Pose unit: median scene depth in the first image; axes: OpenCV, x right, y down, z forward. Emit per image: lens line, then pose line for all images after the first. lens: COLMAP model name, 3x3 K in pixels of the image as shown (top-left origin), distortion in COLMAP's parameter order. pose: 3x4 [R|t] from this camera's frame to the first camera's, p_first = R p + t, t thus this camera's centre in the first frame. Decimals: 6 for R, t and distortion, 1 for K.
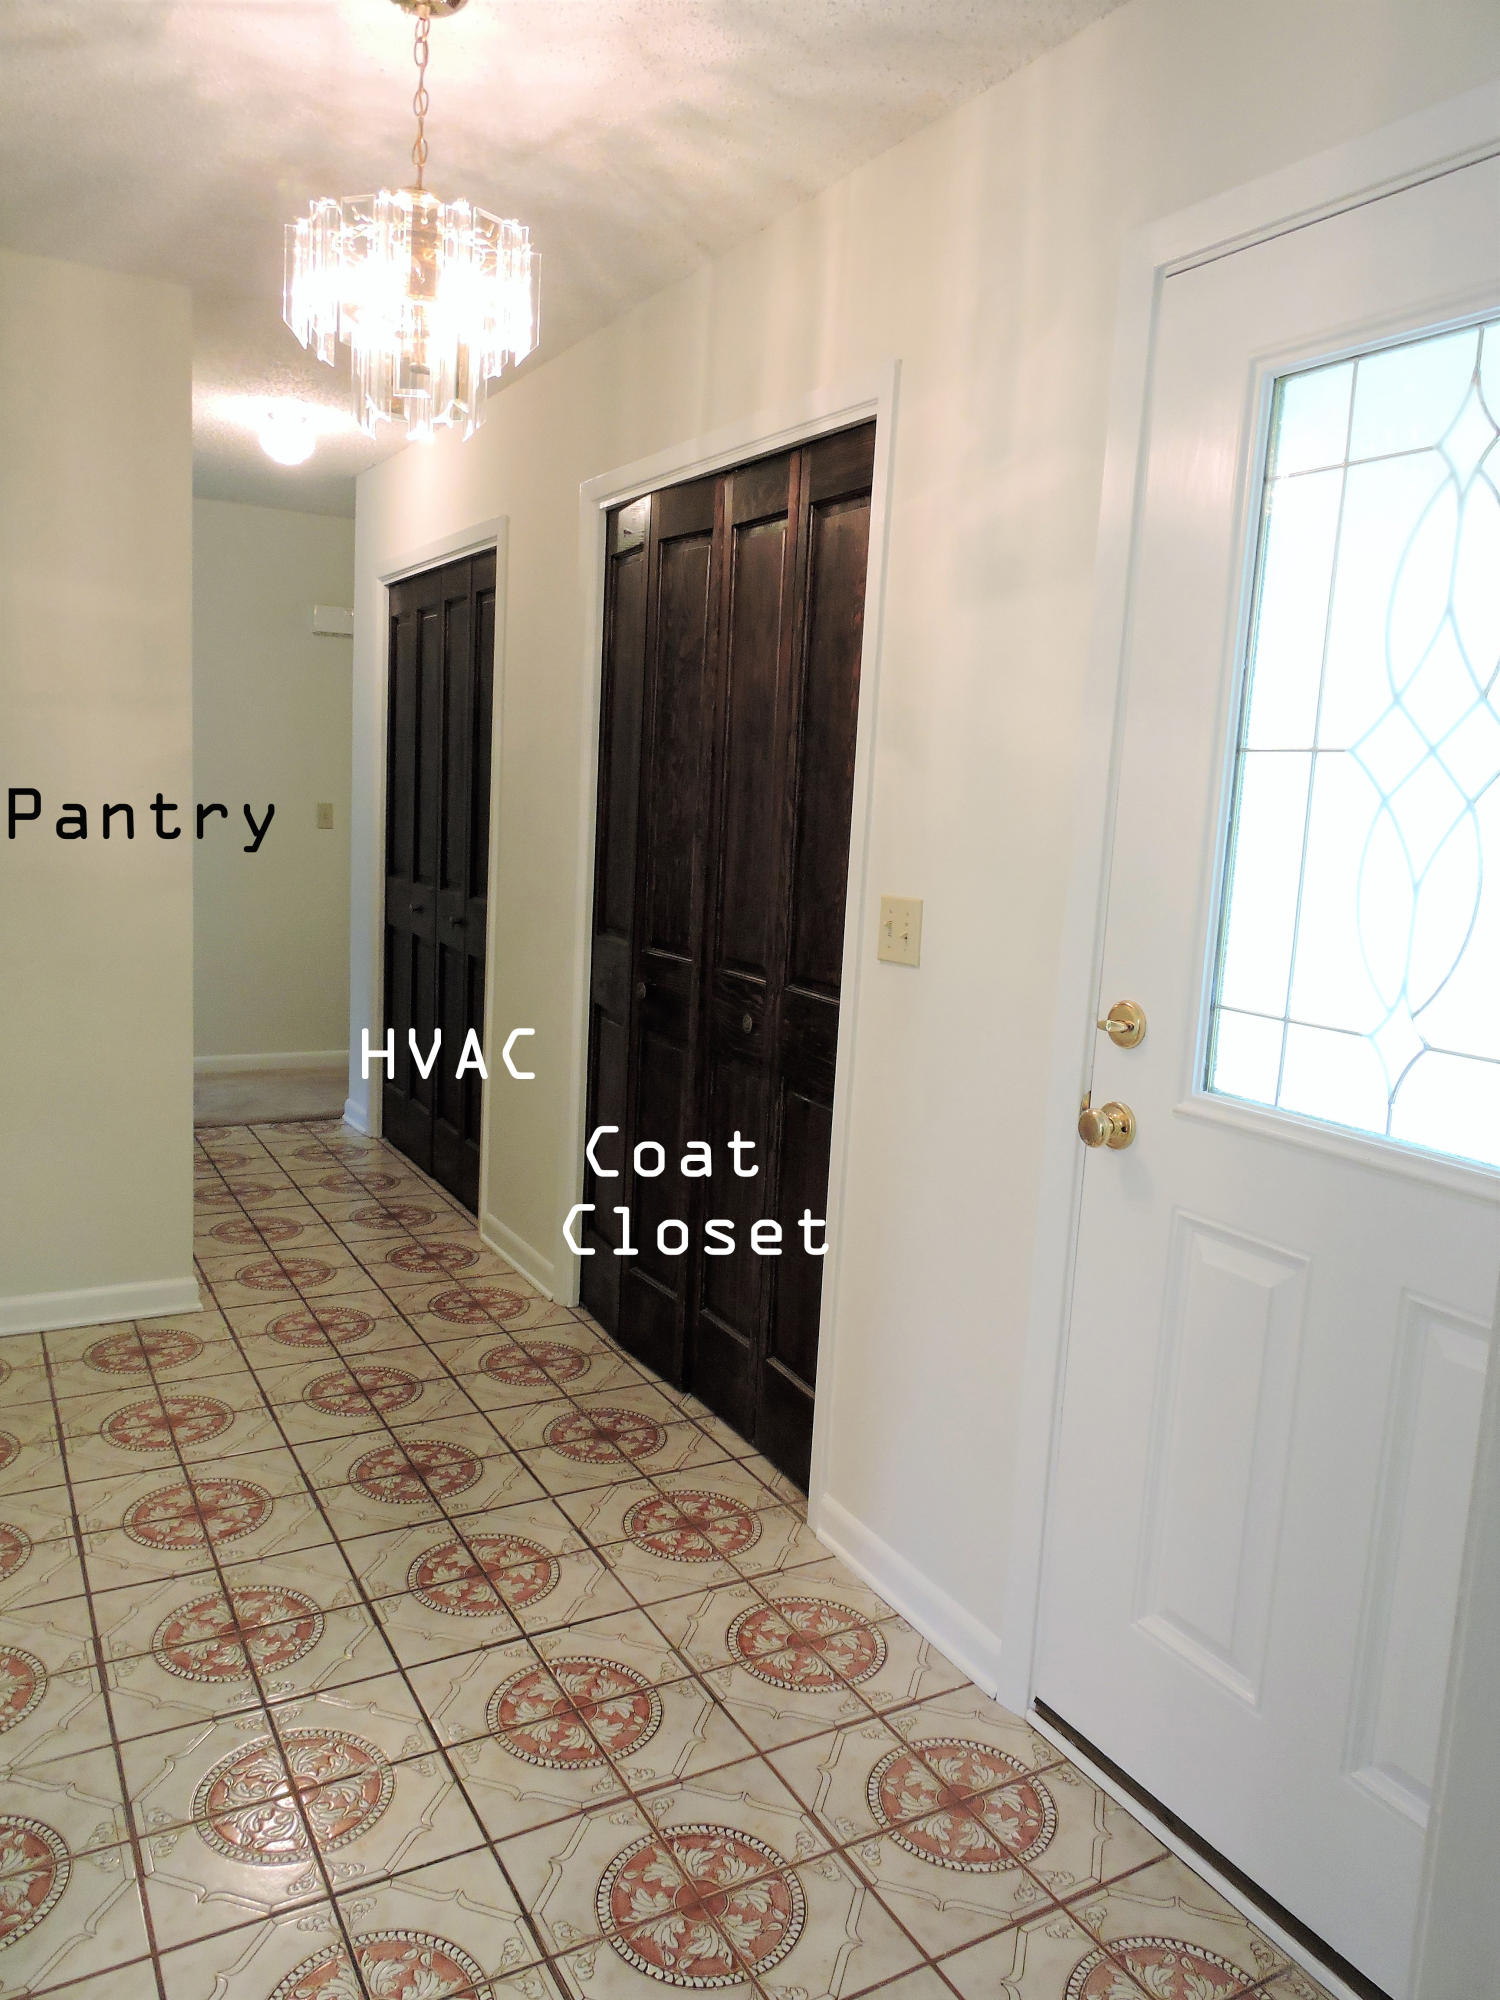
lens RADIAL K [[1412.0, 0, 763.2], [0, 1412.0, 992.3], [0, 0, 1]] dist [0.011538, -0.013426]
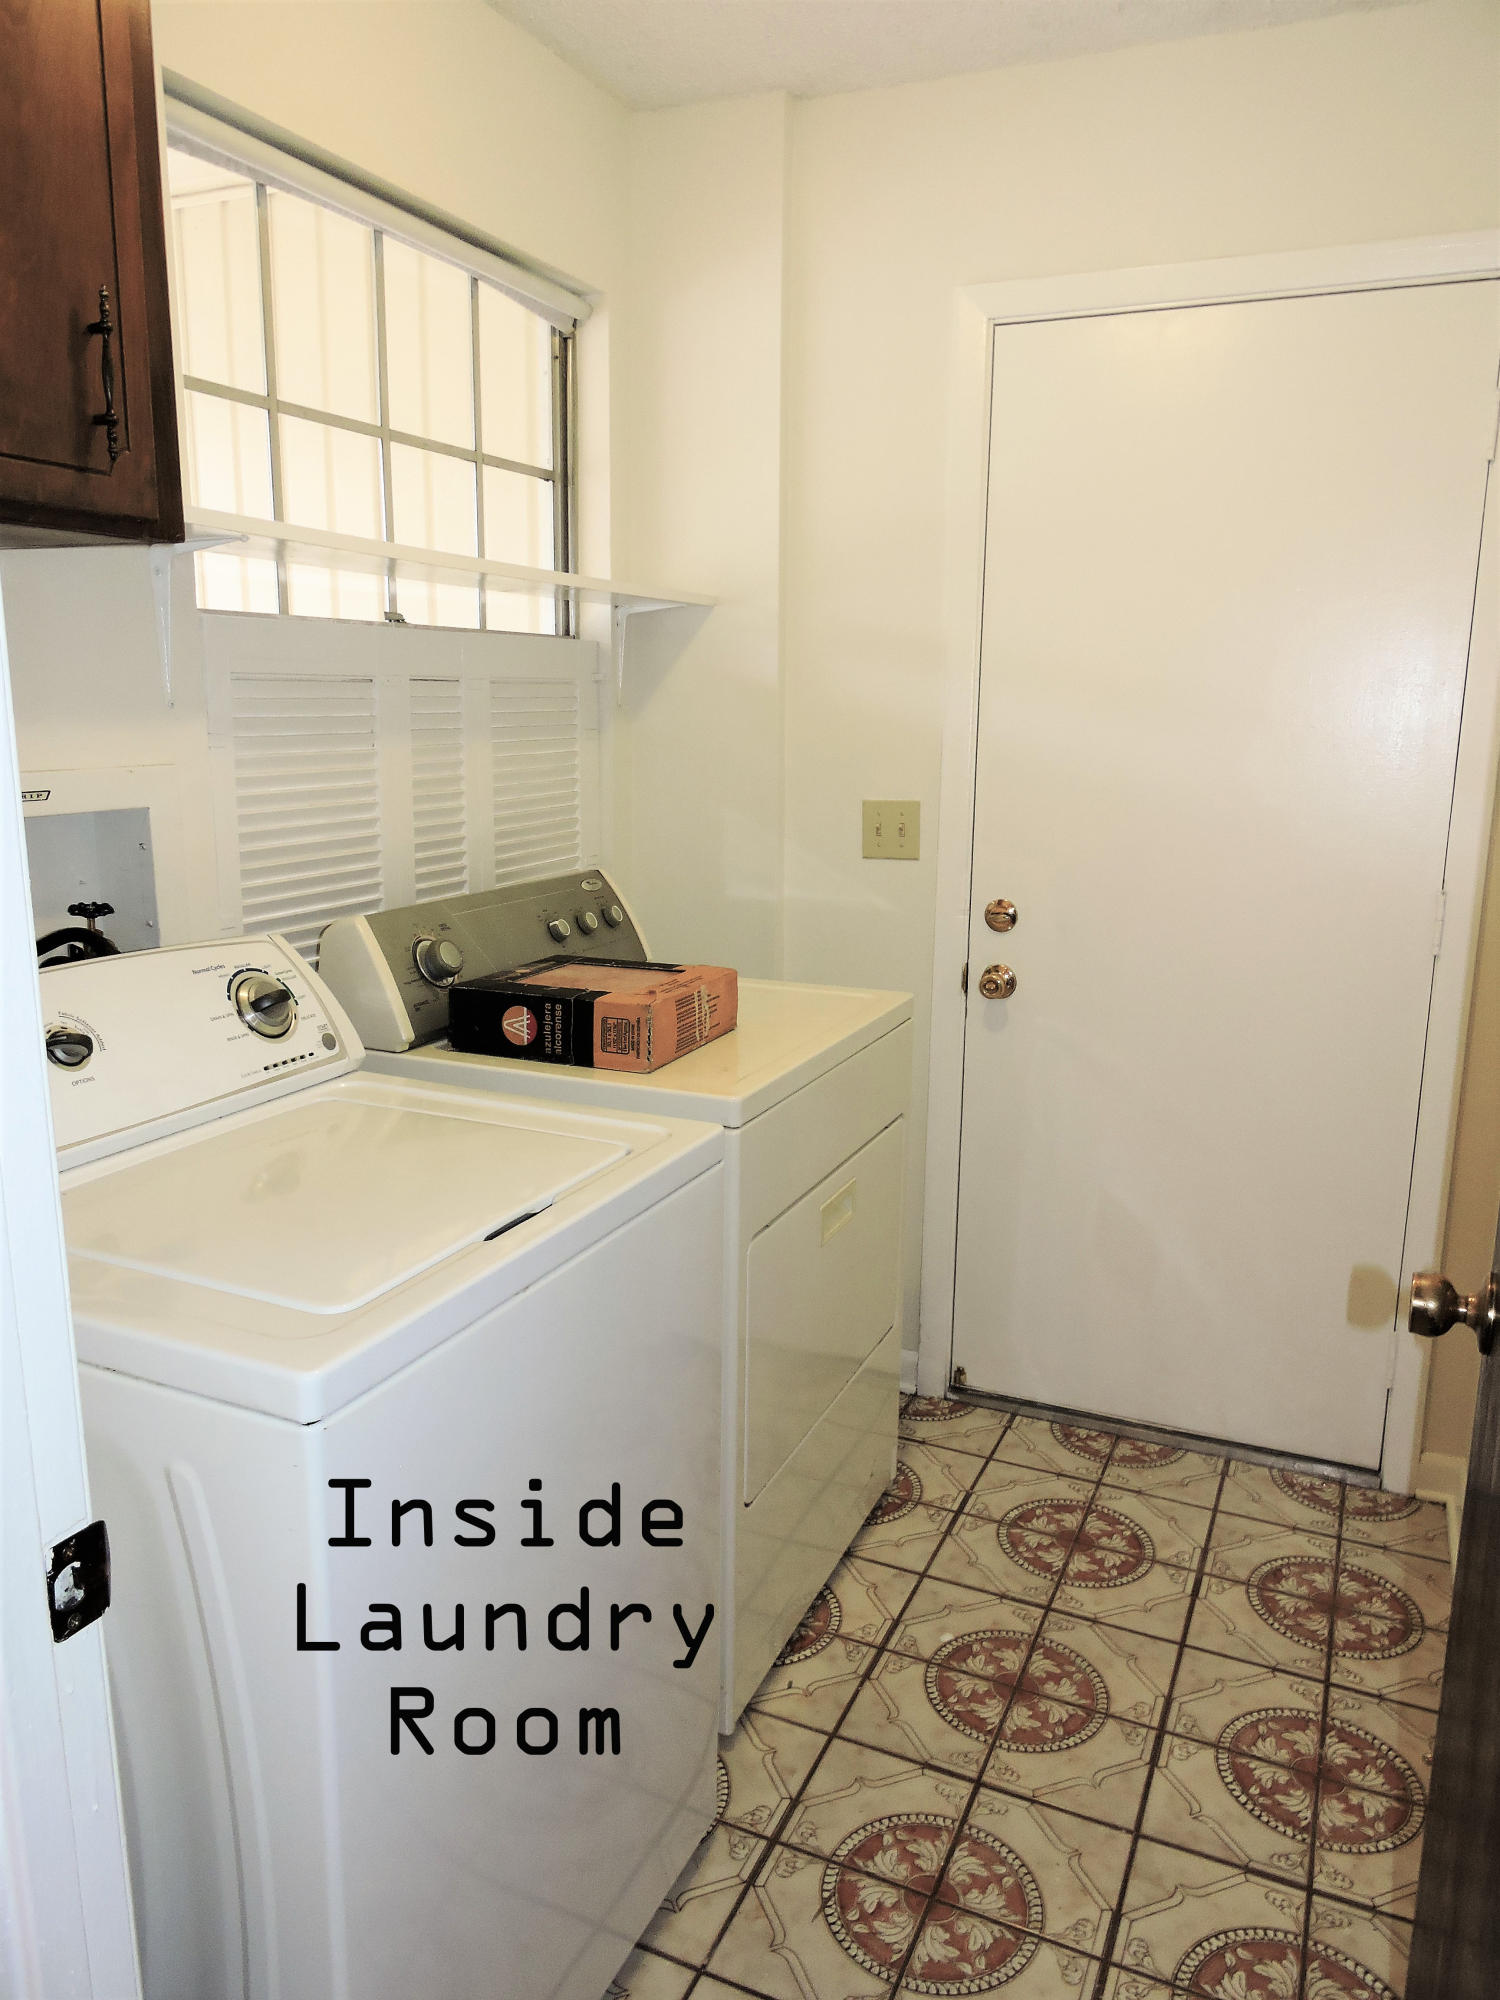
lens RADIAL K [[1412.0, 0, 748.0], [0, 1412.0, 1016.9], [0, 0, 1]] dist [0.011538, -0.013426]
pose [[0.581894, 0.121618, -0.804119, 0.184021], [-0.089598, 0.992323, 0.085246, -0.005775], [0.808314, 0.022444, 0.588324, 0.103259]]
